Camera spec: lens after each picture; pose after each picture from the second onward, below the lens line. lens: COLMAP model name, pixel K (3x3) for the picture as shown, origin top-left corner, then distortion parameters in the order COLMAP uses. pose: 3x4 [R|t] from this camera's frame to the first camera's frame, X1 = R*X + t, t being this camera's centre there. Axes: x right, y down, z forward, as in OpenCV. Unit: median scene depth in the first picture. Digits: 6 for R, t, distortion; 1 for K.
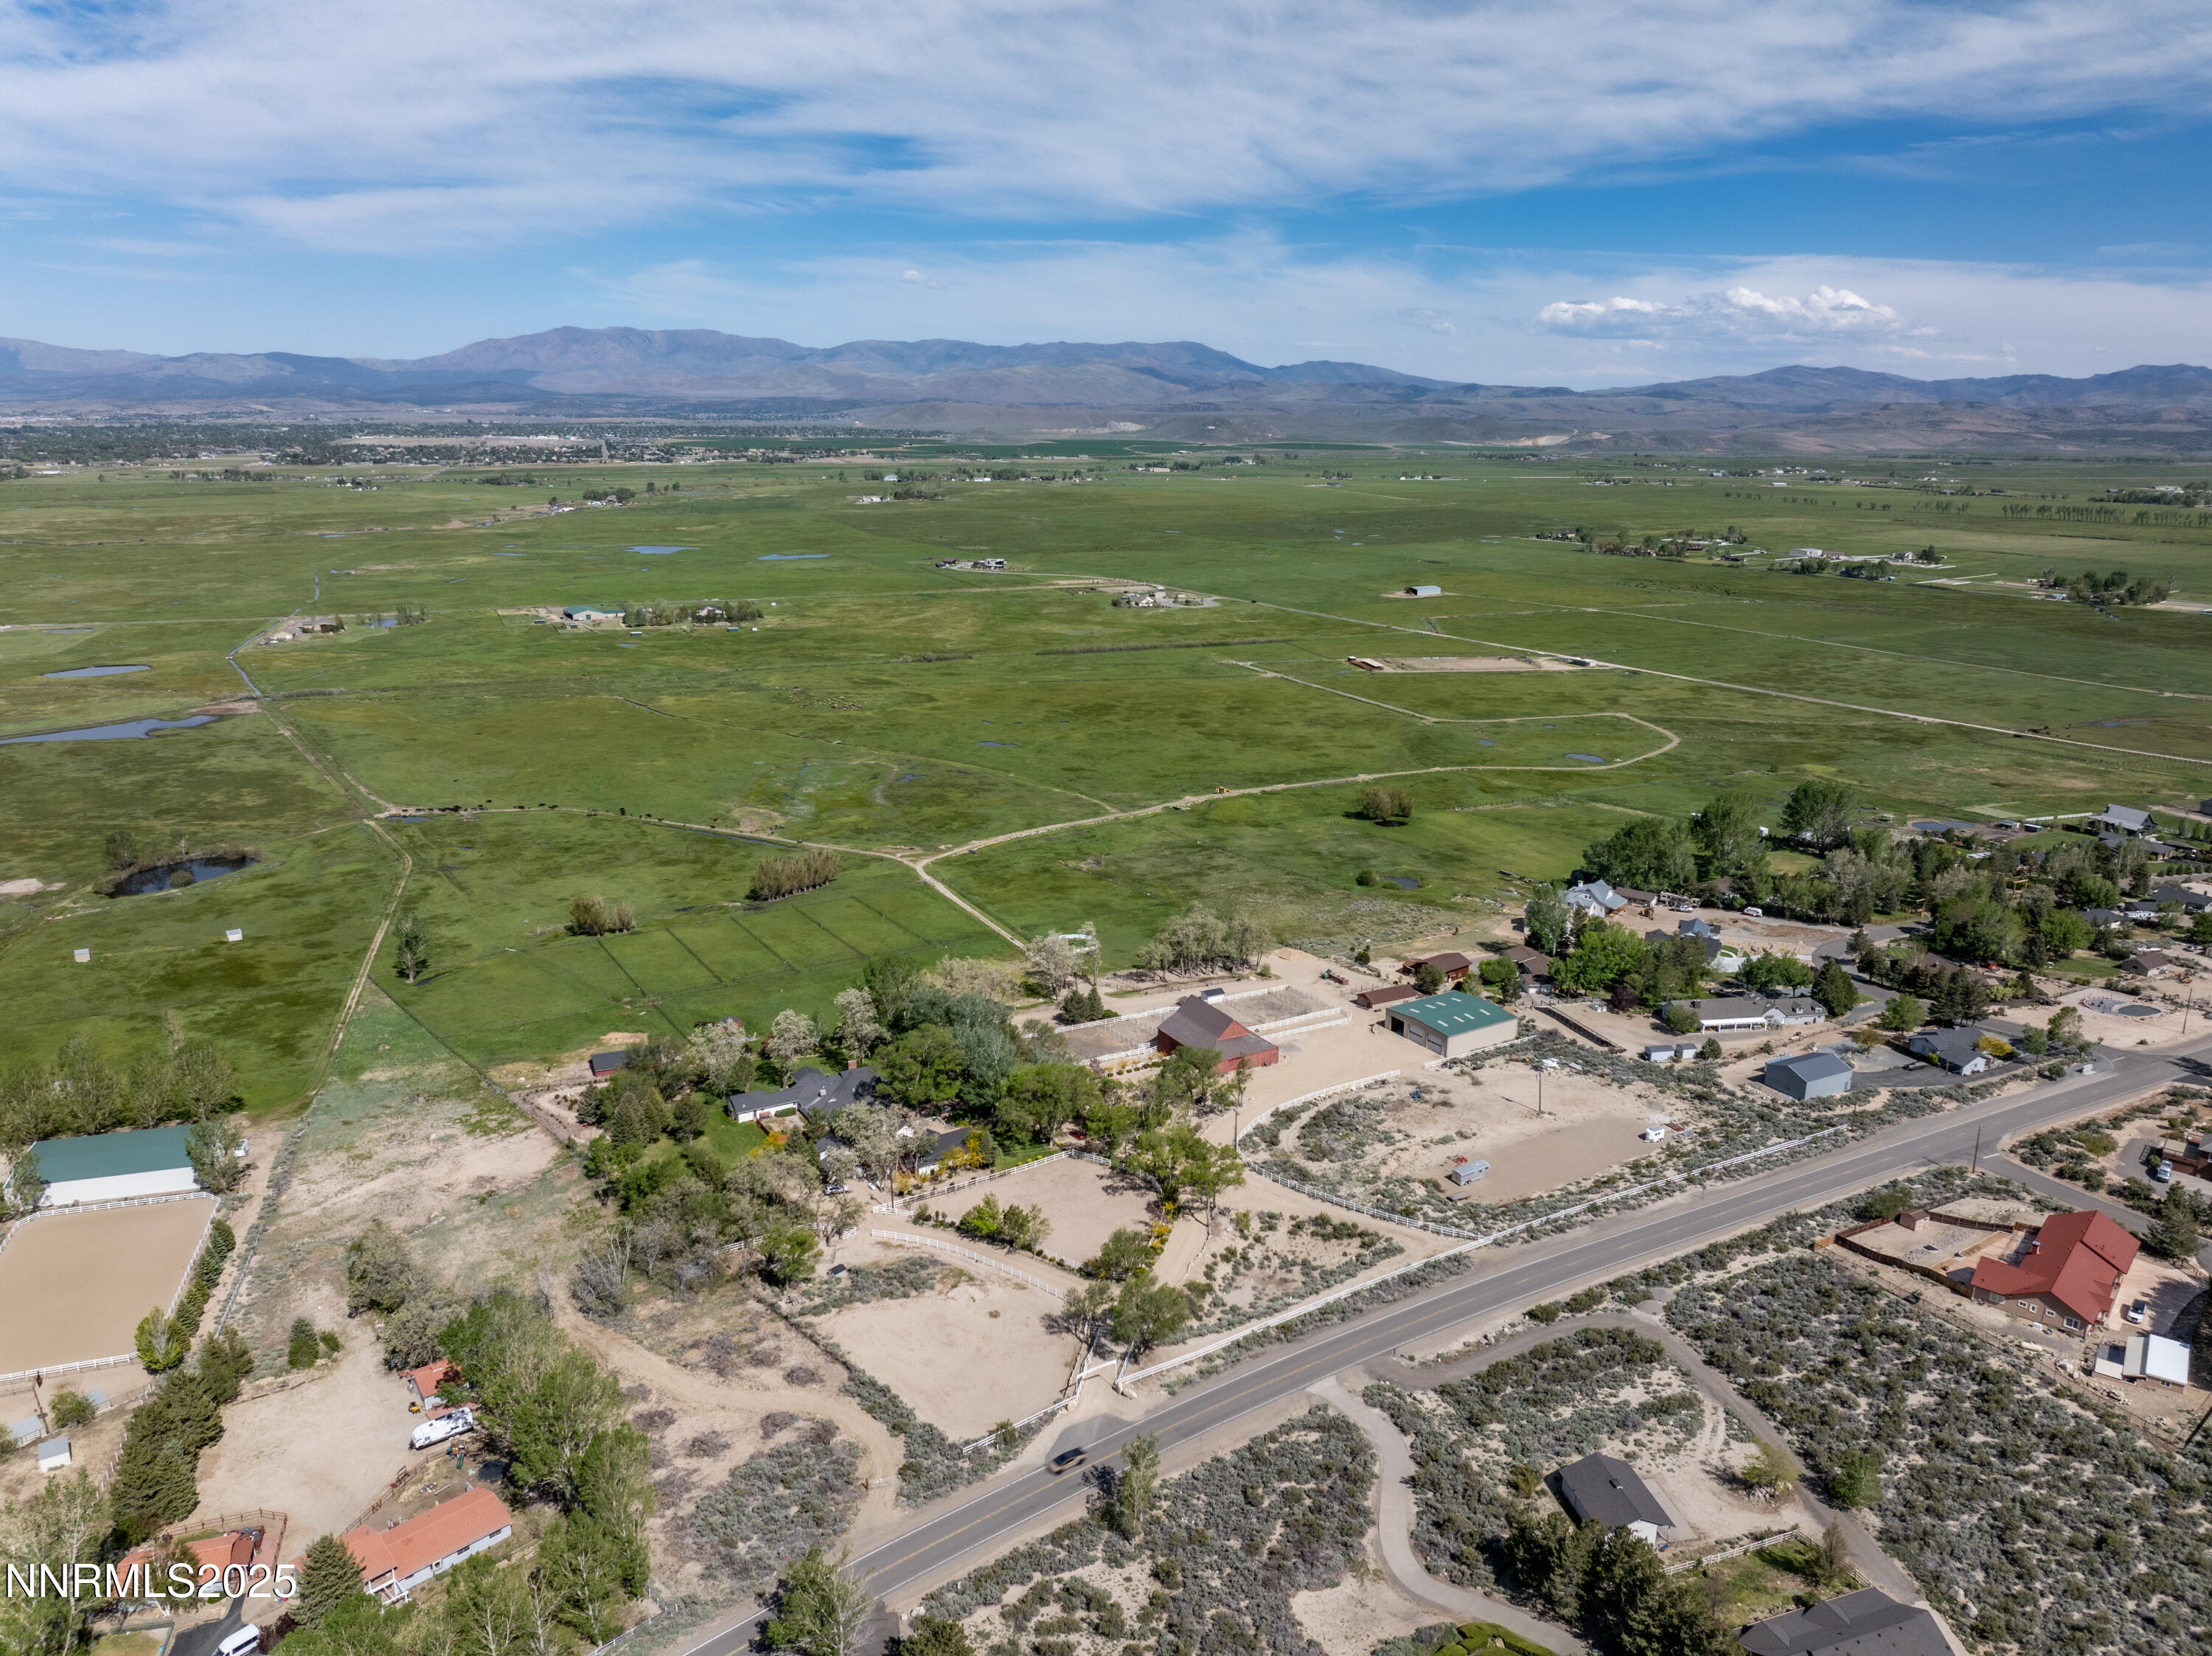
lens RADIAL K [[1543.4, 0, 1114.8], [0, 1543.4, 881.5], [0, 0, 1]] dist [-0.051129, 0.026739]
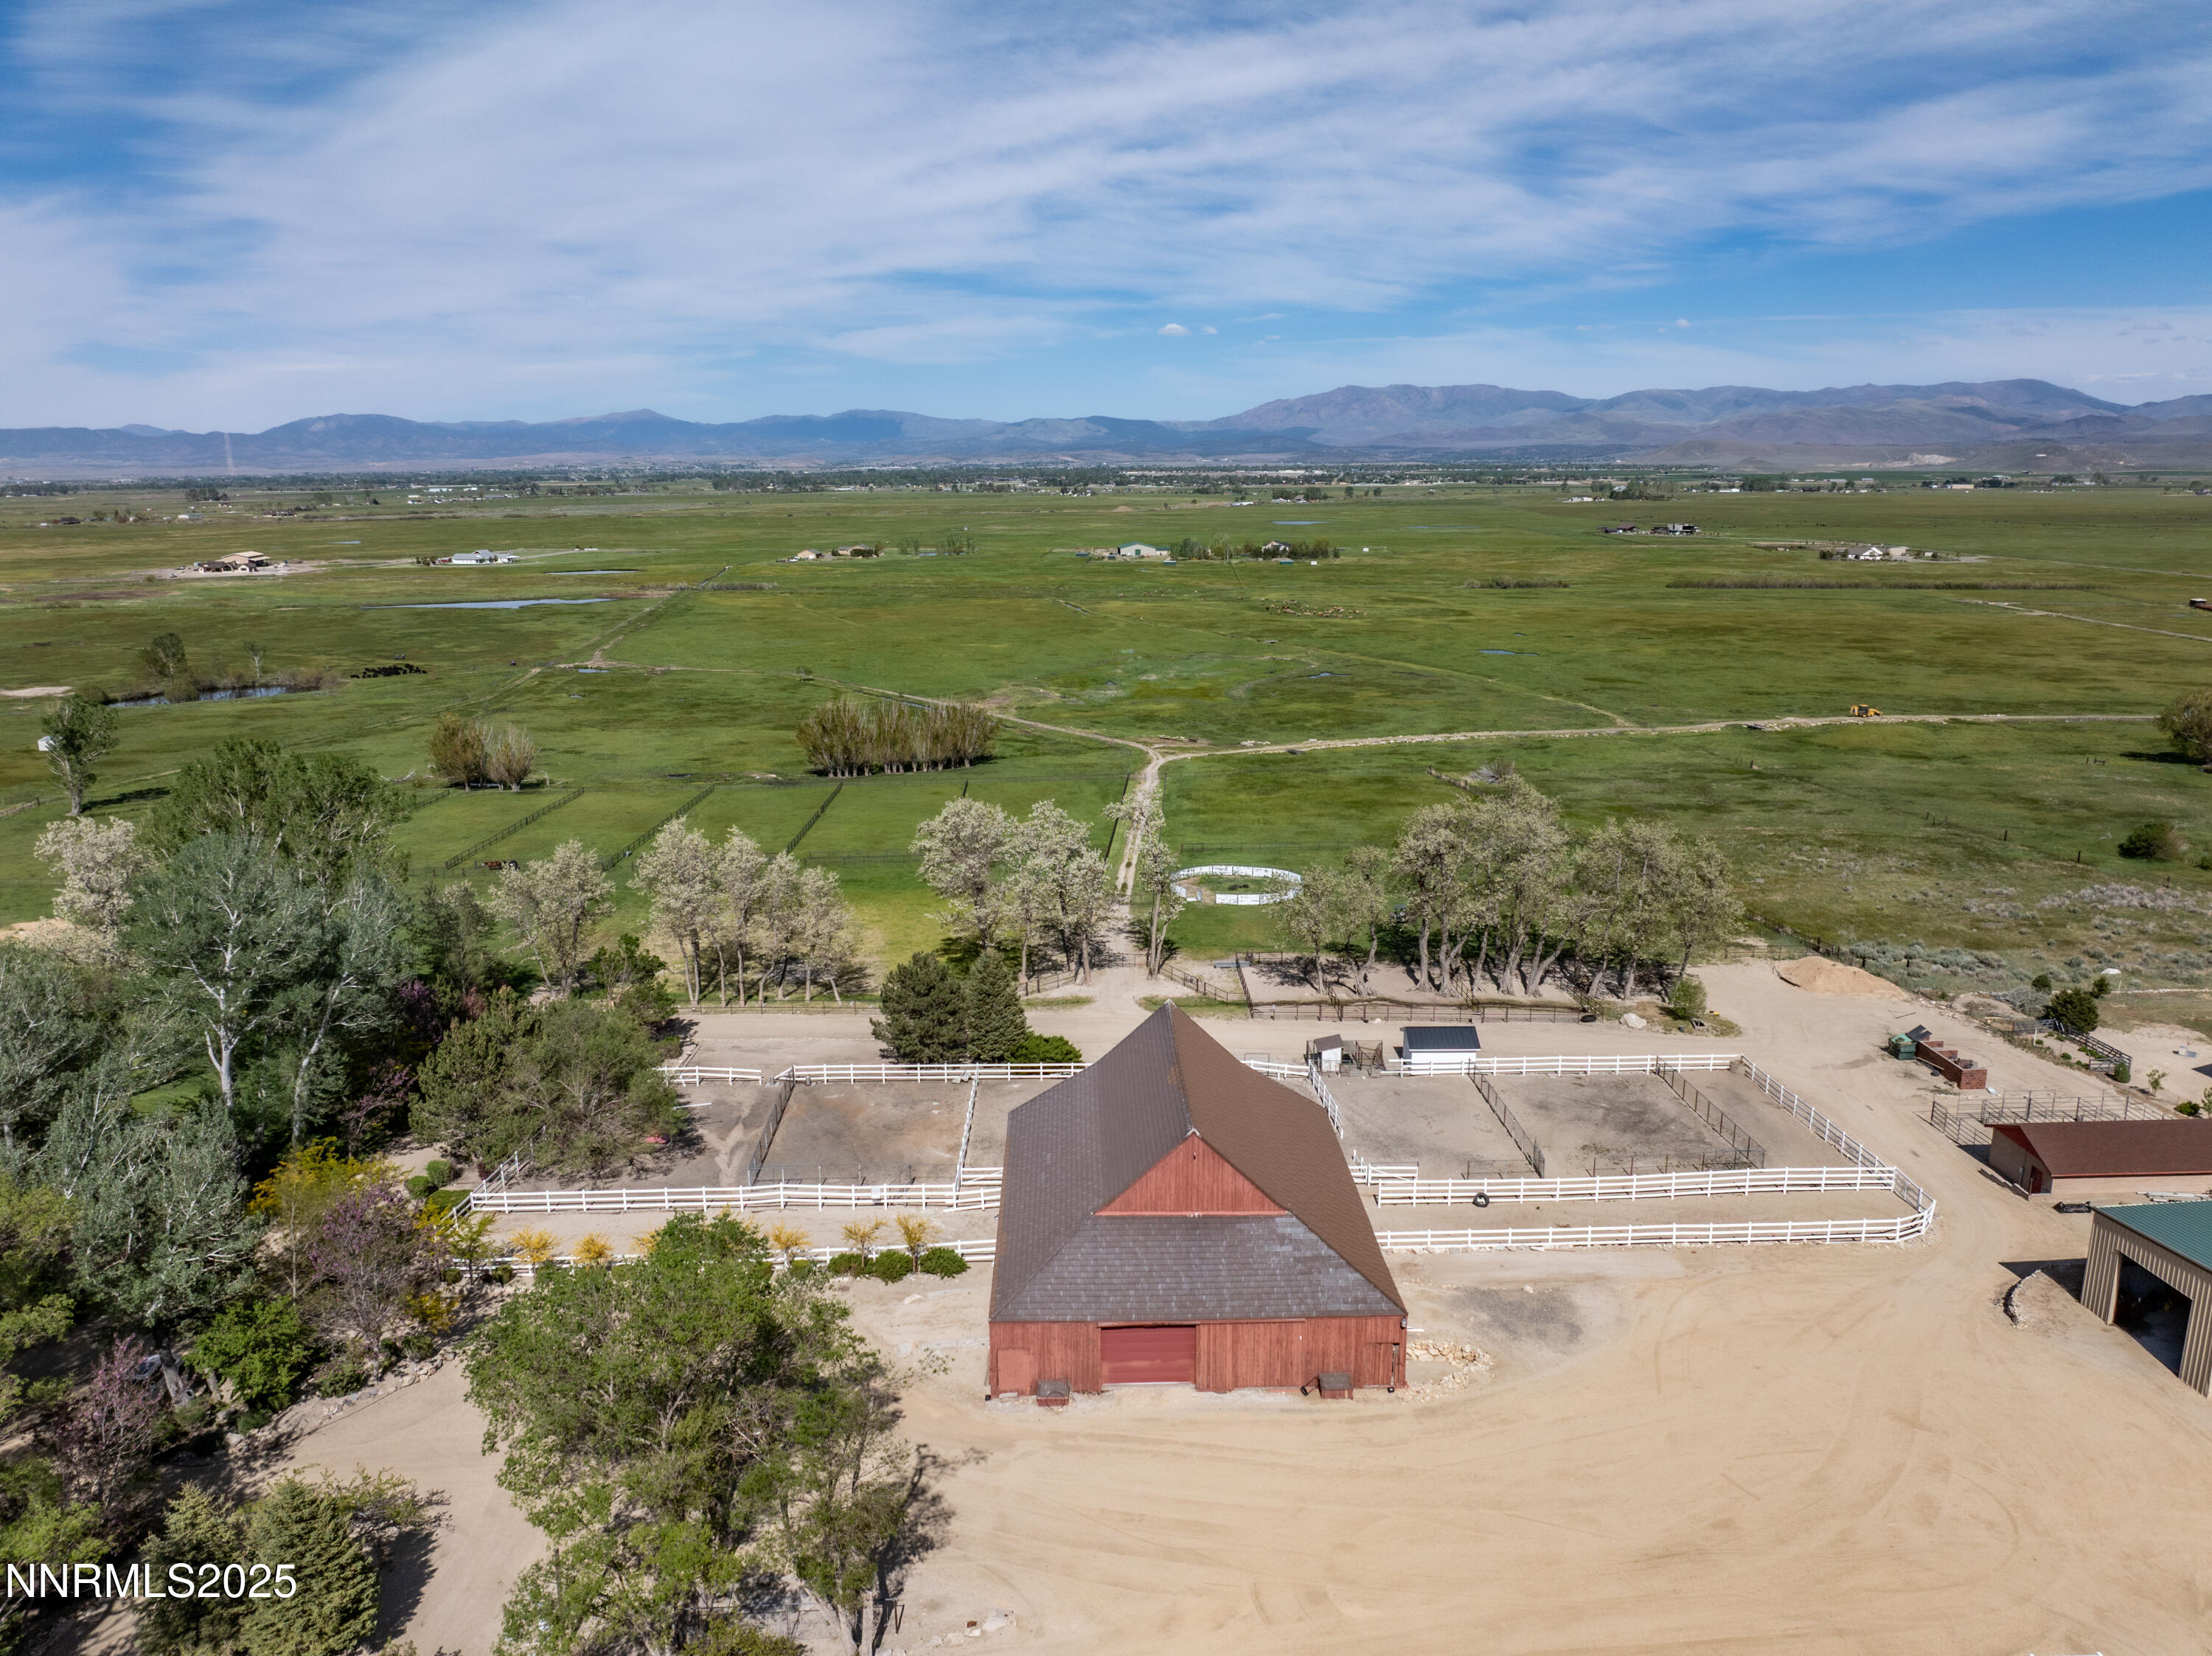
lens RADIAL K [[1556.6, 0, 1113.4], [0, 1556.6, 826.1], [0, 0, 1]] dist [-0.056822, 0.027137]
pose [[0.886439, 0.083873, -0.455183, 0.022760], [-0.117255, 0.992057, -0.045547, 0.008687], [0.447747, 0.093747, 0.889232, 0.116292]]
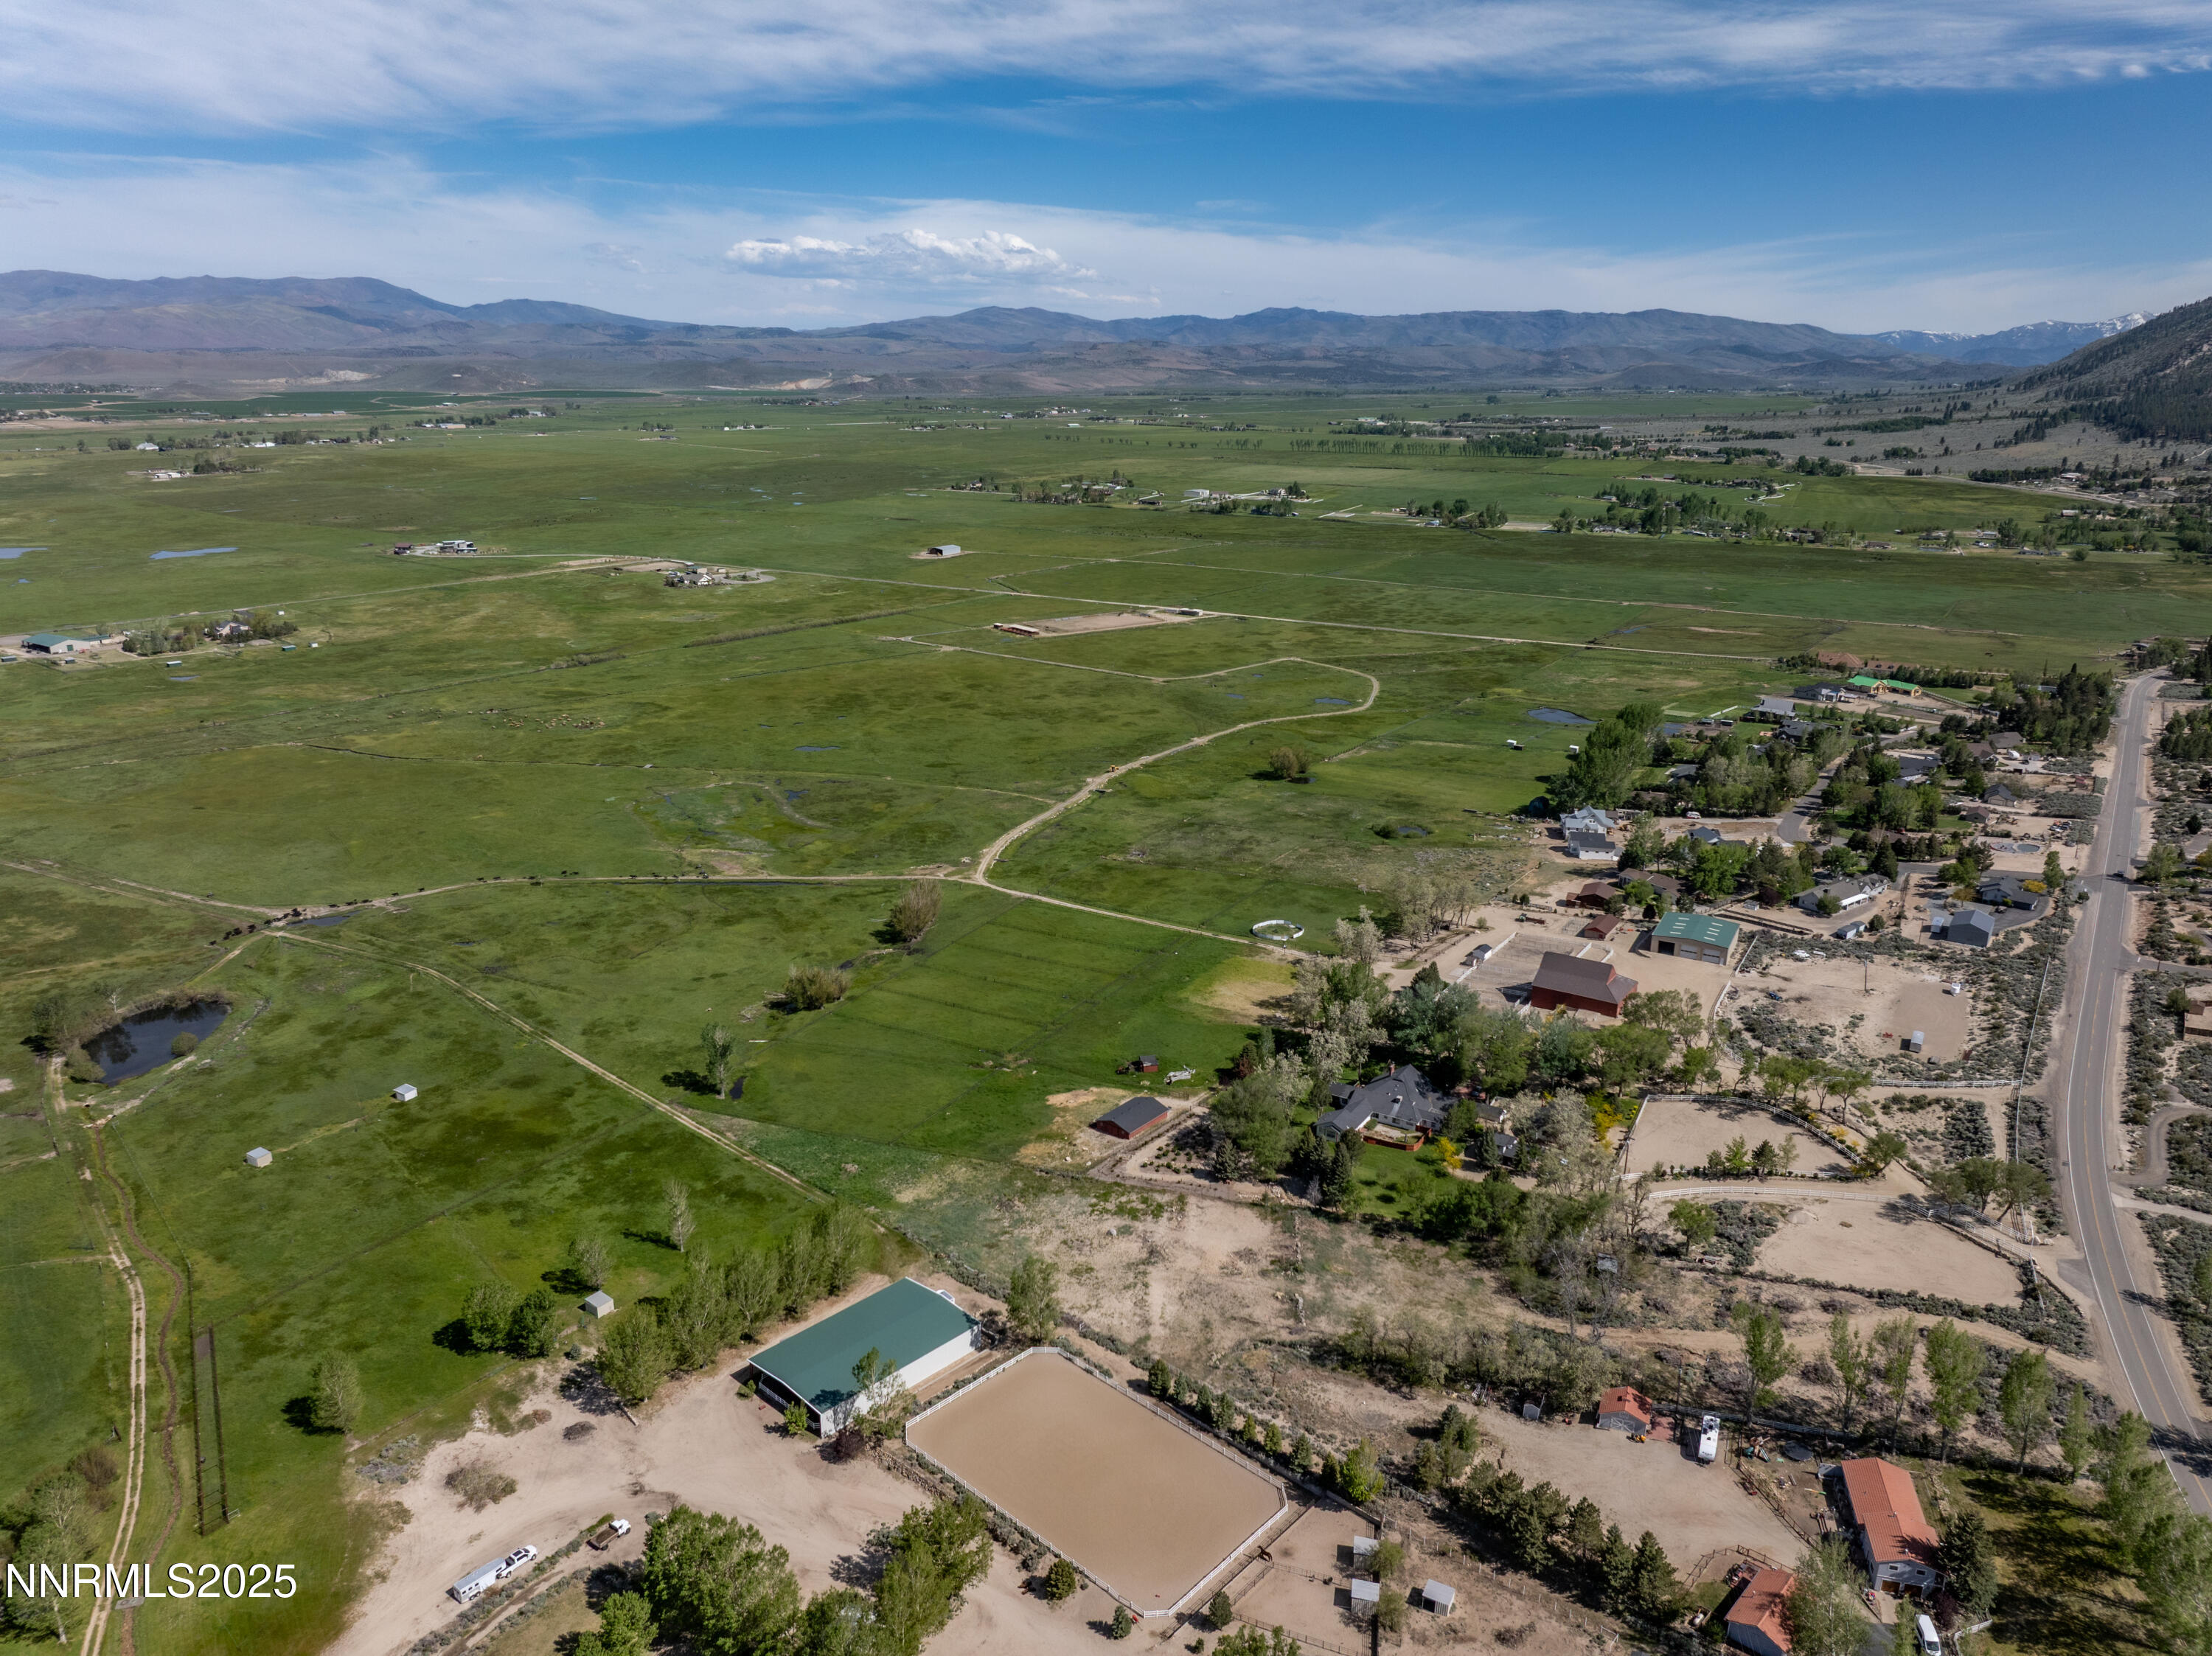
lens RADIAL K [[1559.3, 0, 1113.2], [0, 1559.3, 835.9], [0, 0, 1]] dist [-0.040559, -0.006071]
pose [[0.881273, -0.137126, 0.452276, -0.111406], [0.133960, 0.990211, 0.039198, -0.015061], [-0.453224, 0.026043, 0.891016, 0.017075]]
